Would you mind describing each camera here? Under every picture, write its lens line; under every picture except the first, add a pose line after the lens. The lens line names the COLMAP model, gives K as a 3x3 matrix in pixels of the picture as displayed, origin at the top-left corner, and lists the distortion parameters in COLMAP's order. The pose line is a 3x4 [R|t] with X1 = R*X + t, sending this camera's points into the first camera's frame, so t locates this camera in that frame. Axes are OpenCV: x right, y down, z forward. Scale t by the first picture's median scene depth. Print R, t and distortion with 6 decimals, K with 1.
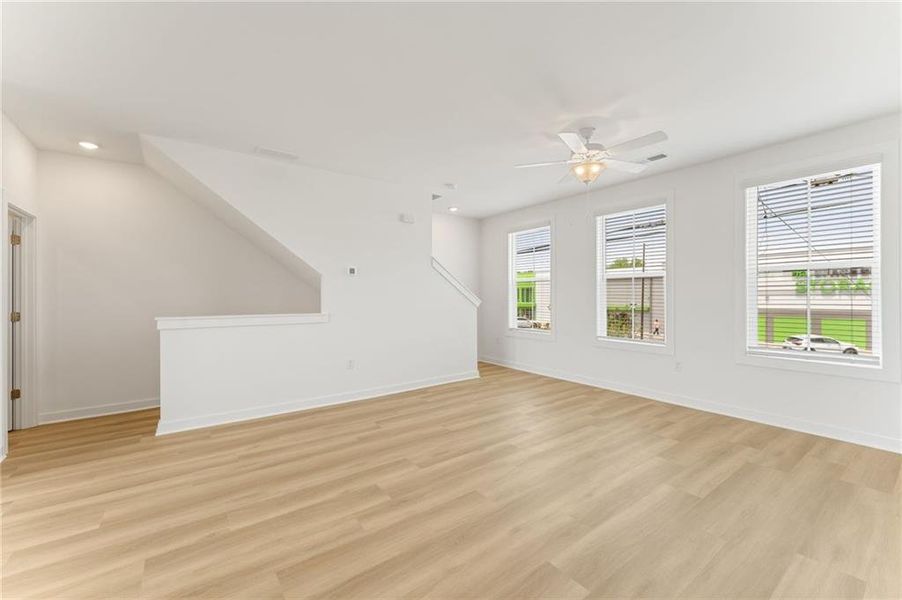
lens RADIAL K [[361.8, 0, 445.5], [0, 361.8, 300.8], [0, 0, 1]] dist [0.000832, -0.000115]
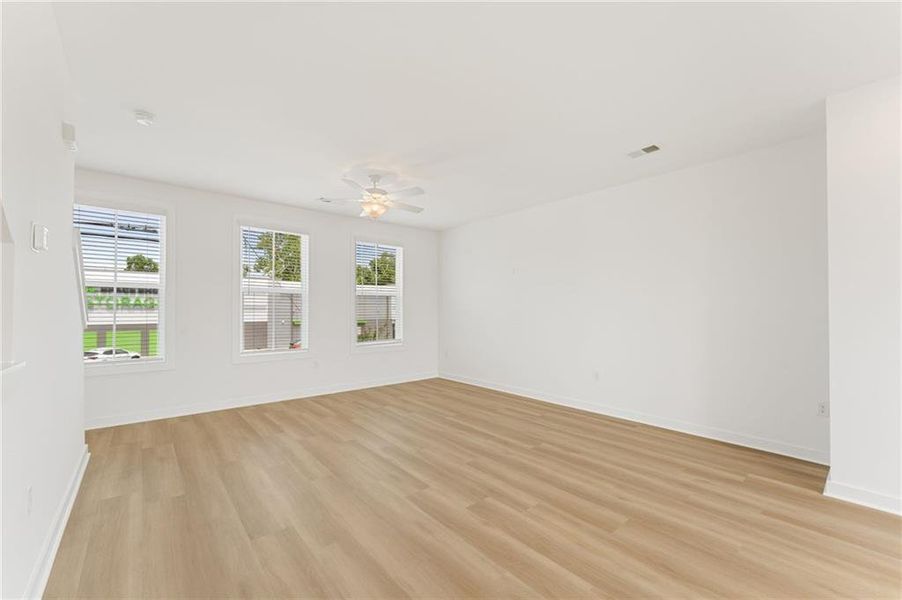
lens RADIAL K [[360.5, 0, 444.4], [0, 360.5, 306.4], [0, 0, 1]] dist [0.002515, 0.000230]
pose [[-0.070419, 0.018222, 0.997351, -0.817649], [0.006686, 0.999819, -0.017795, 0.001498], [-0.997495, 0.005415, -0.070529, 0.811045]]
